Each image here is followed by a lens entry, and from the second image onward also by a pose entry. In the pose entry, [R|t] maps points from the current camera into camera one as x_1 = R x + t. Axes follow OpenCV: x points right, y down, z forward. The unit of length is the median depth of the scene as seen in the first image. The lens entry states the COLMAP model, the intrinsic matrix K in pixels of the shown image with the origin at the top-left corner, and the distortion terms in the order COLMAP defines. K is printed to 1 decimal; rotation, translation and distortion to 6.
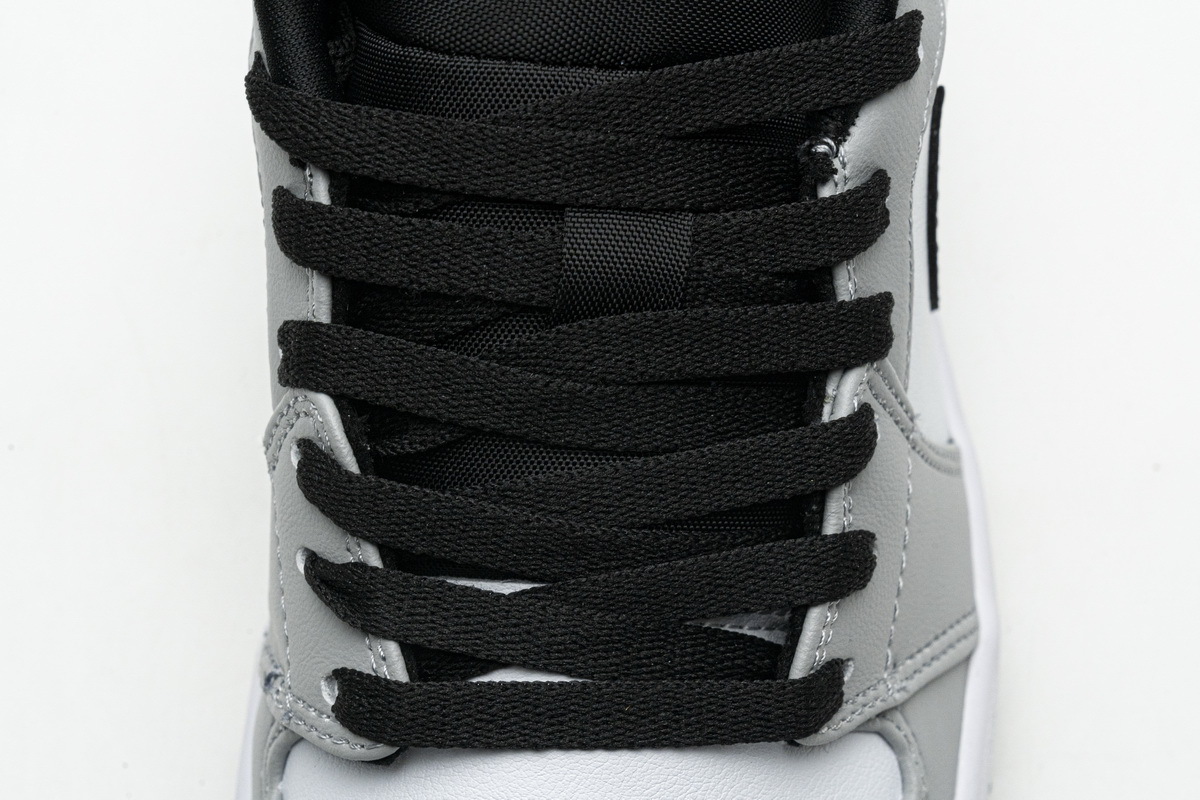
lens RADIAL K [[2340.8, 0, 641.0], [0, 2340.8, 427.7], [0, 0, 1]] dist [0.026965, 0.000000]
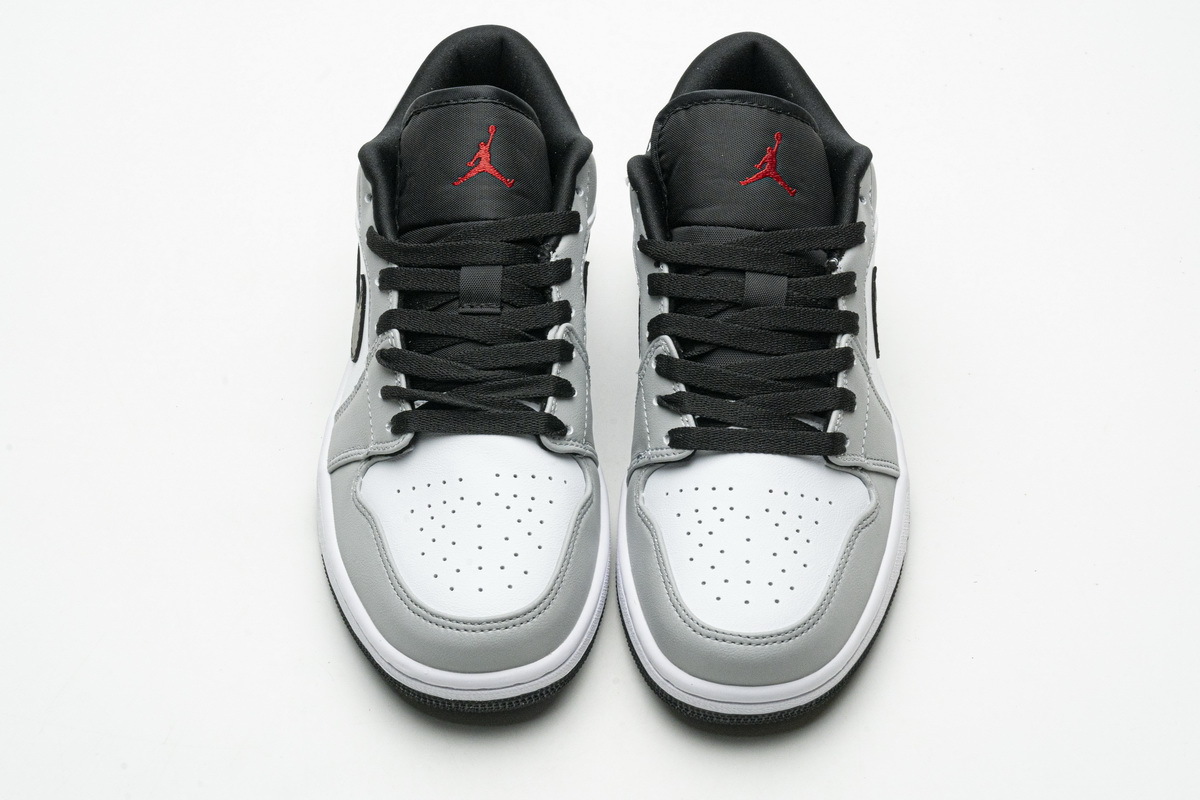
lens RADIAL K [[2340.8, 0, 599.6], [0, 2340.8, 406.0], [0, 0, 1]] dist [0.026965, 0.000000]
pose [[0.999648, -0.008270, -0.025220, -0.142988], [-0.000696, 0.941724, -0.336387, 1.045098], [0.026532, 0.336286, 0.941386, -1.727190]]
